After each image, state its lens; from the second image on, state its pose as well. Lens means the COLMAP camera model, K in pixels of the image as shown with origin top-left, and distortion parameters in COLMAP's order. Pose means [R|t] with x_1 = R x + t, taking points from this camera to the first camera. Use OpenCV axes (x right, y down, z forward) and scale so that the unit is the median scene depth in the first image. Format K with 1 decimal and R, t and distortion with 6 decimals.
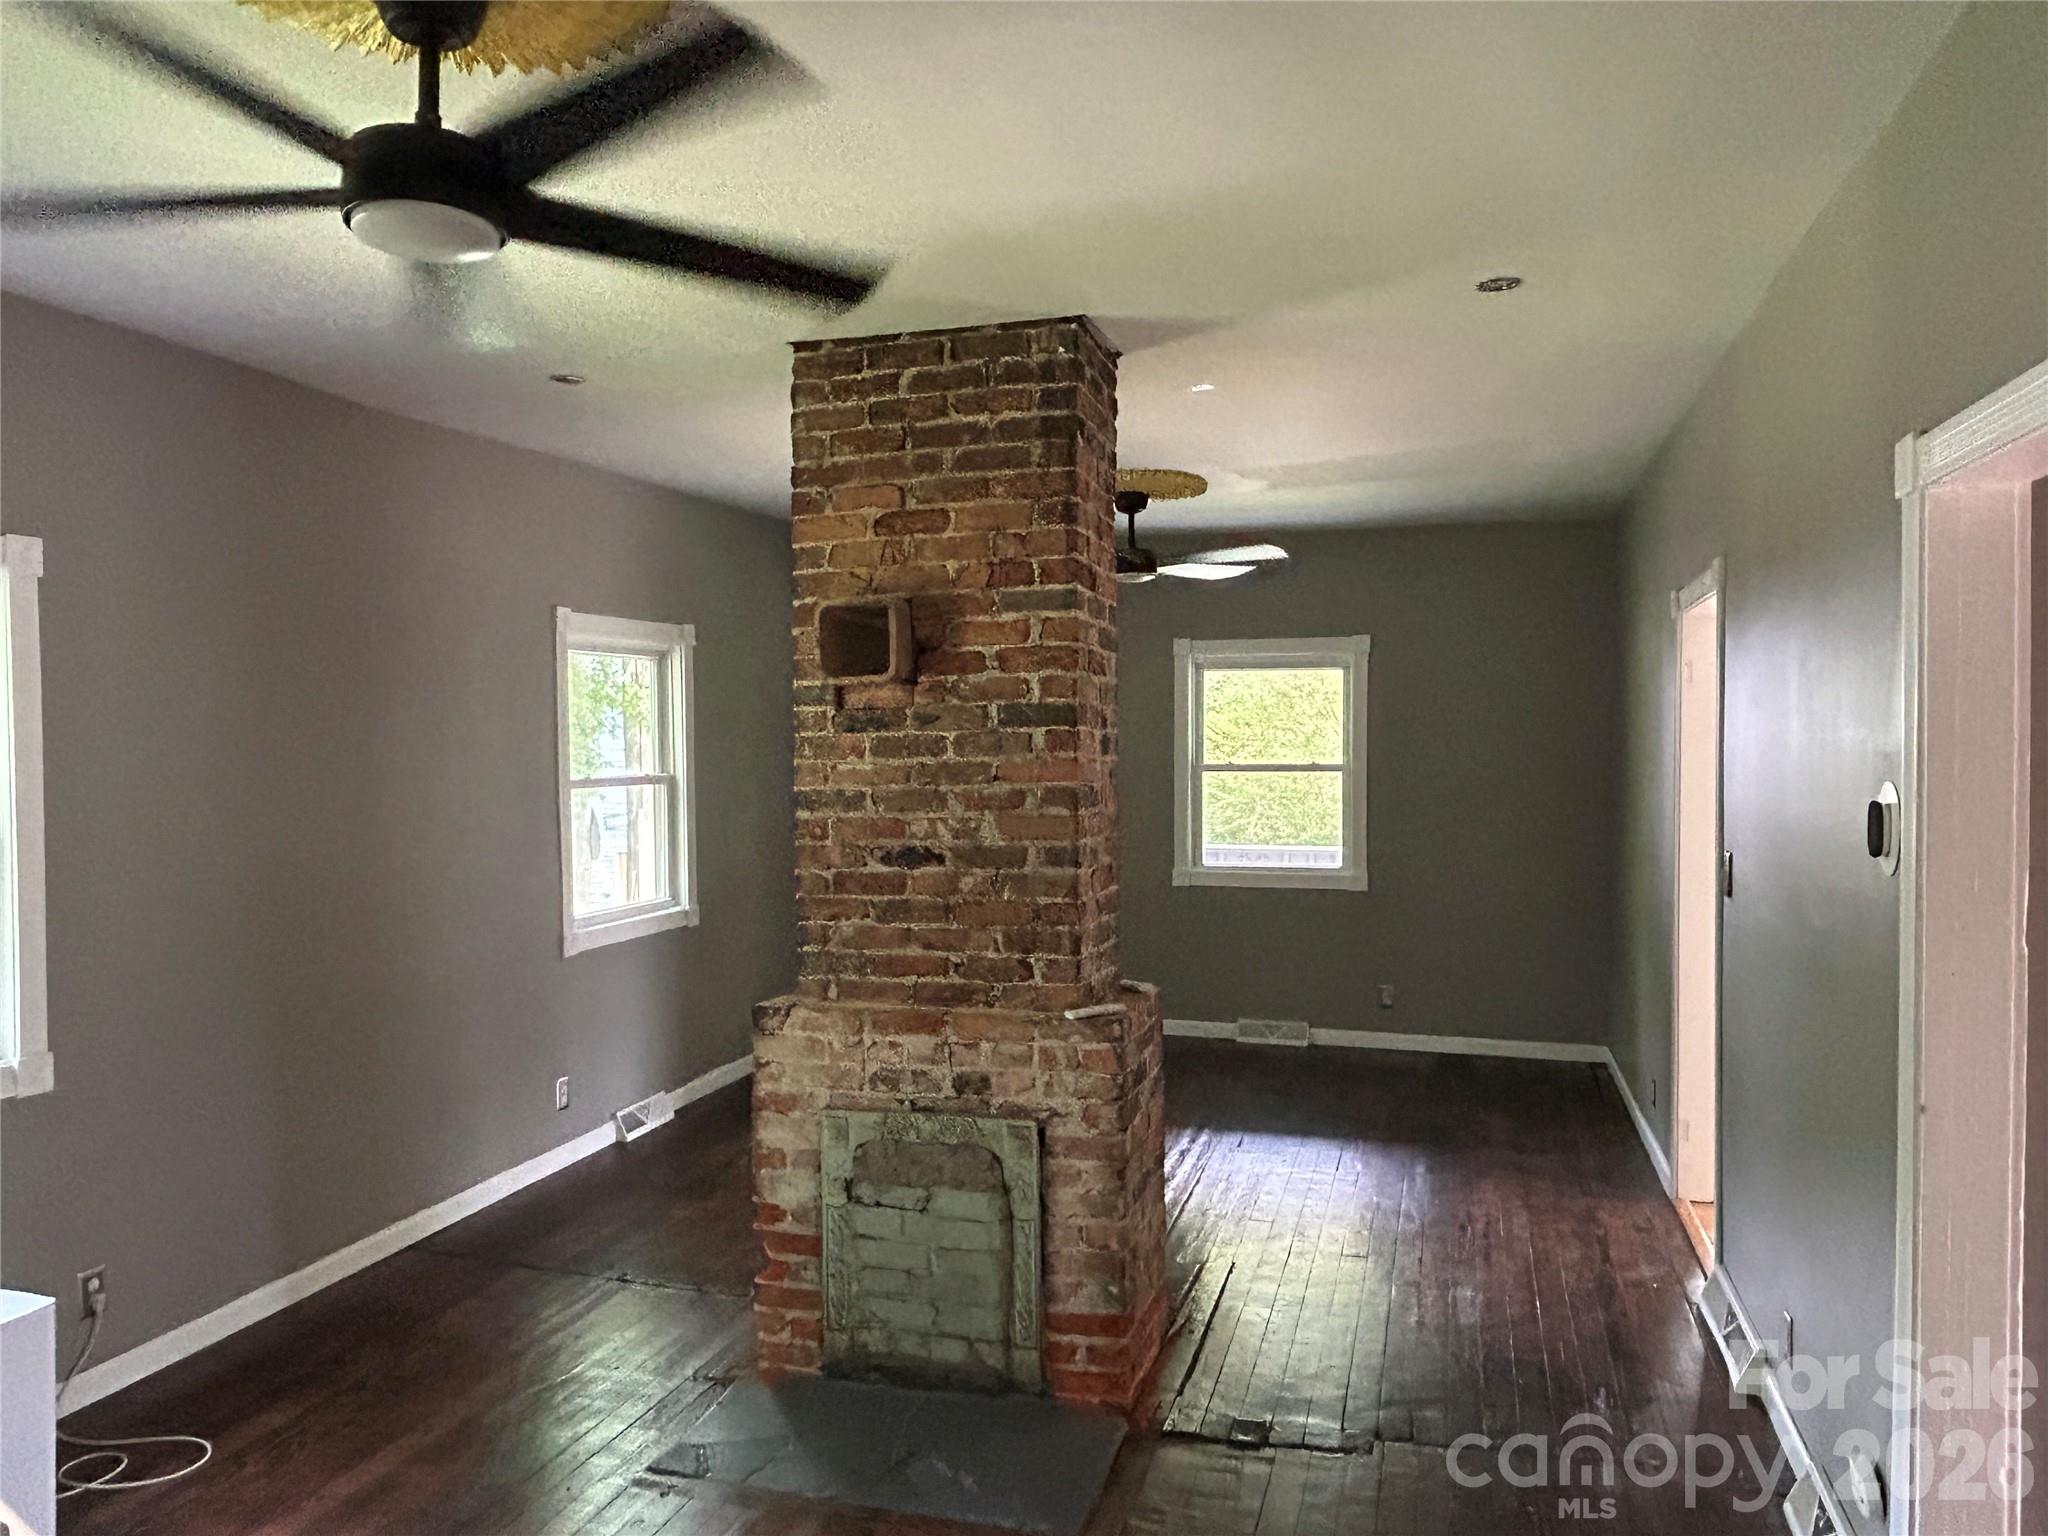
lens RADIAL K [[1485.3, 0, 1024.0], [0, 1485.3, 768.0], [0, 0, 1]] dist [-0.005532, -0.003065]
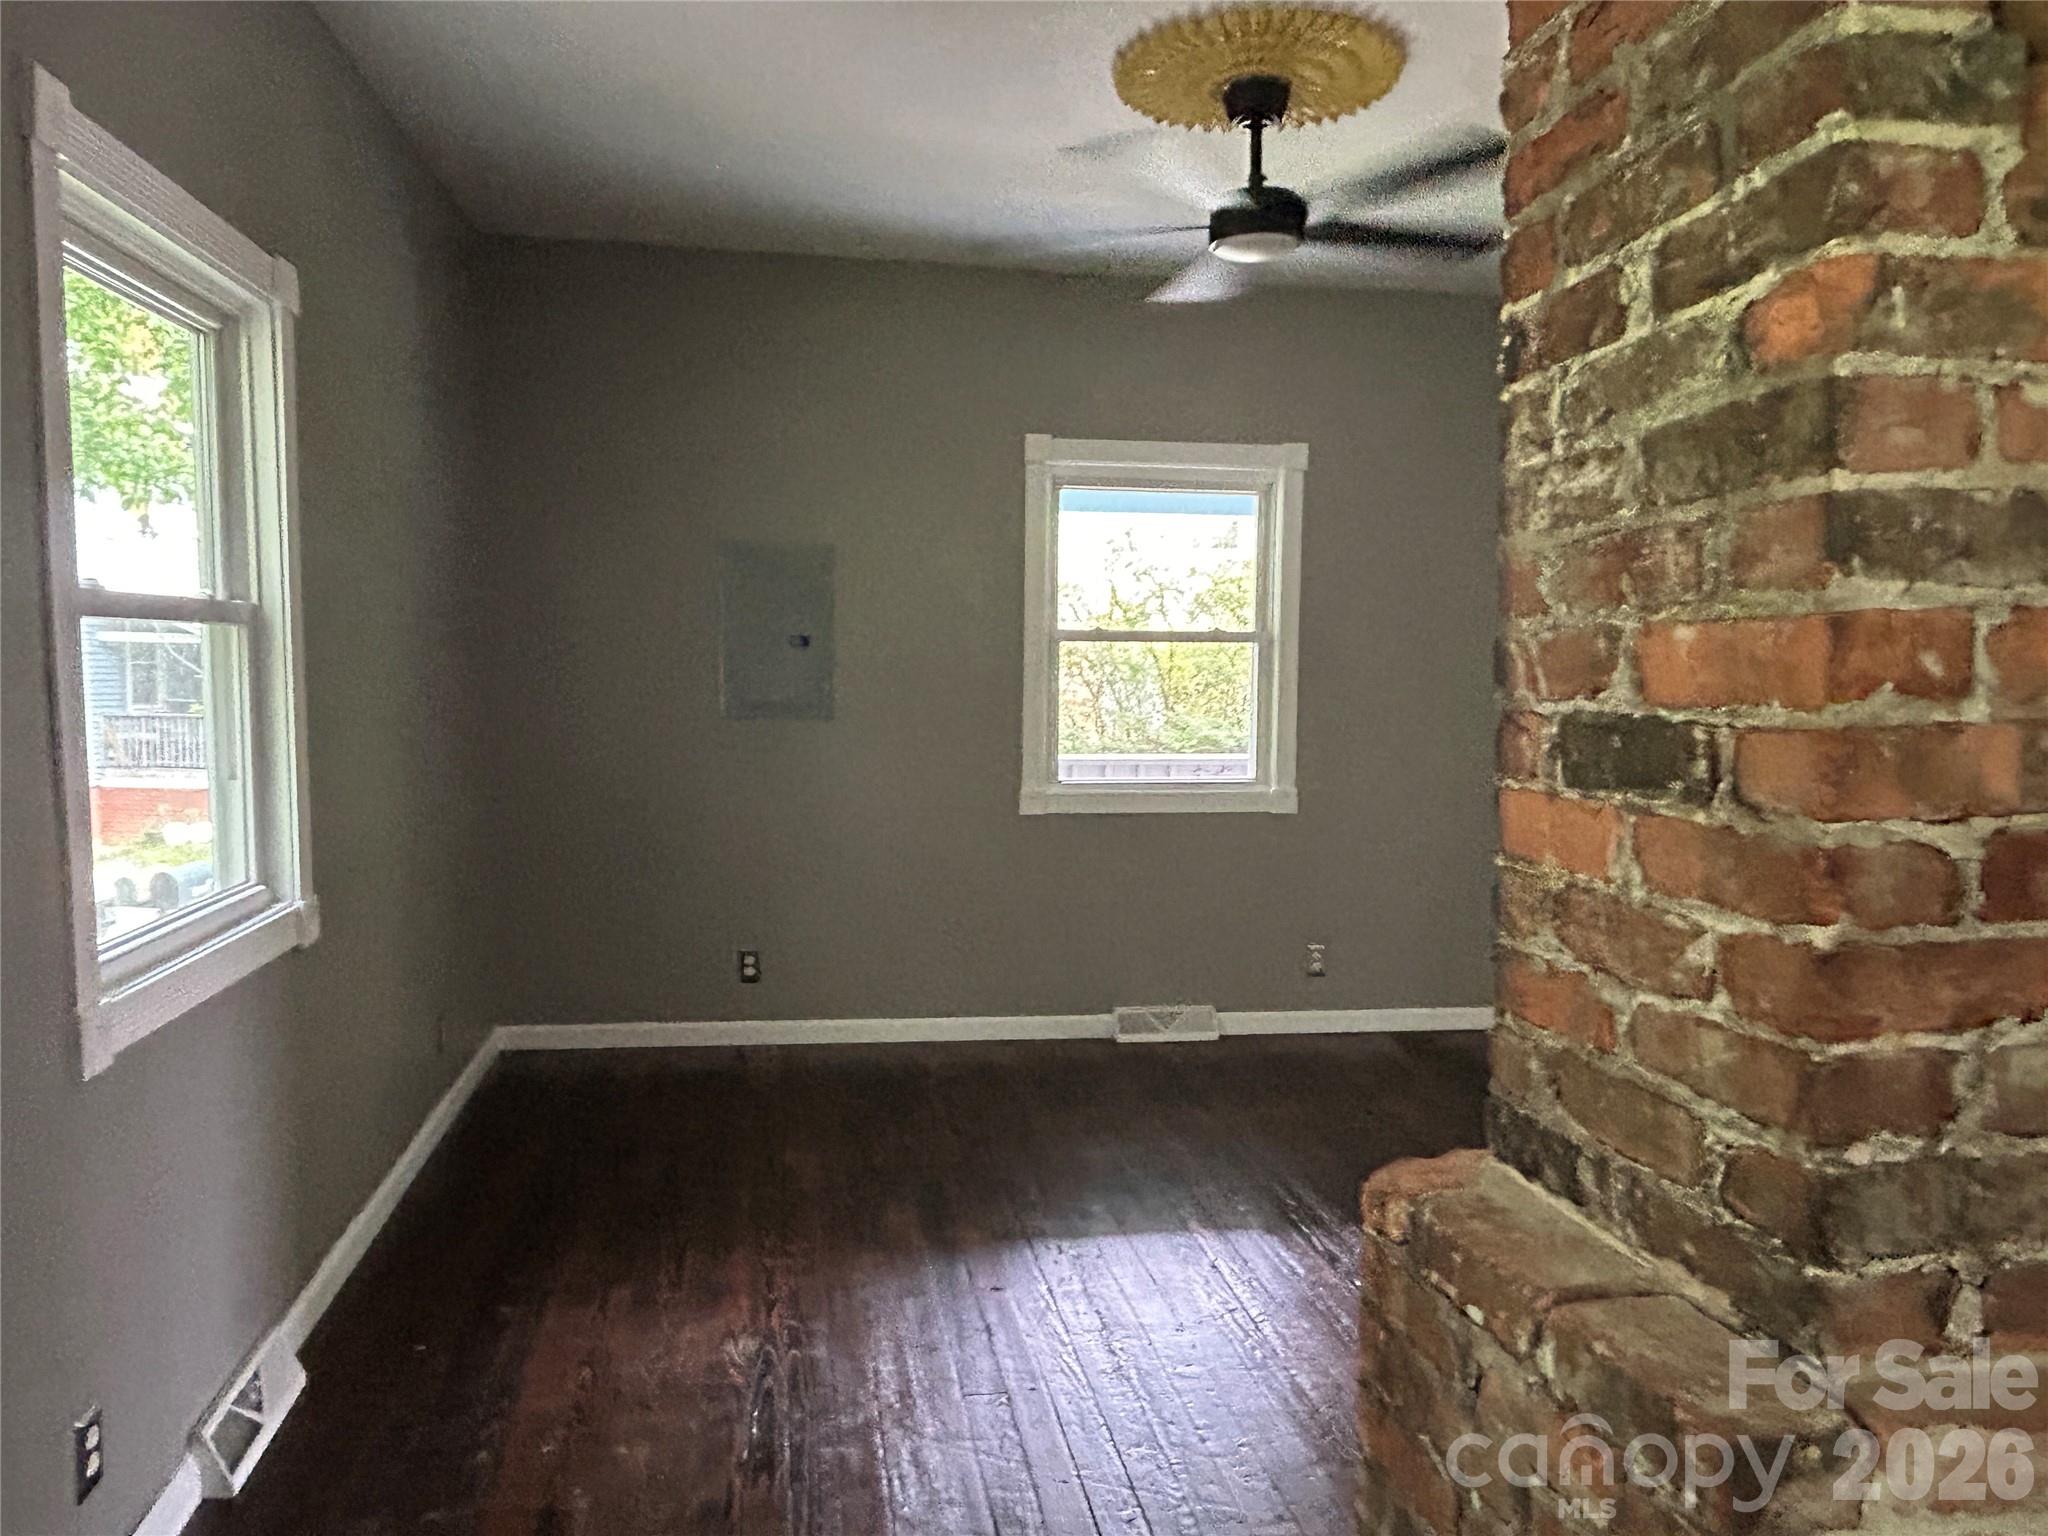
lens RADIAL K [[1485.3, 0, 1024.0], [0, 1485.3, 768.0], [0, 0, 1]] dist [-0.005532, -0.003065]
pose [[0.902701, -0.020981, 0.429757, -0.221191], [-0.003091, 0.998468, 0.055239, 0.027730], [-0.430257, -0.051193, 0.901254, 0.504333]]
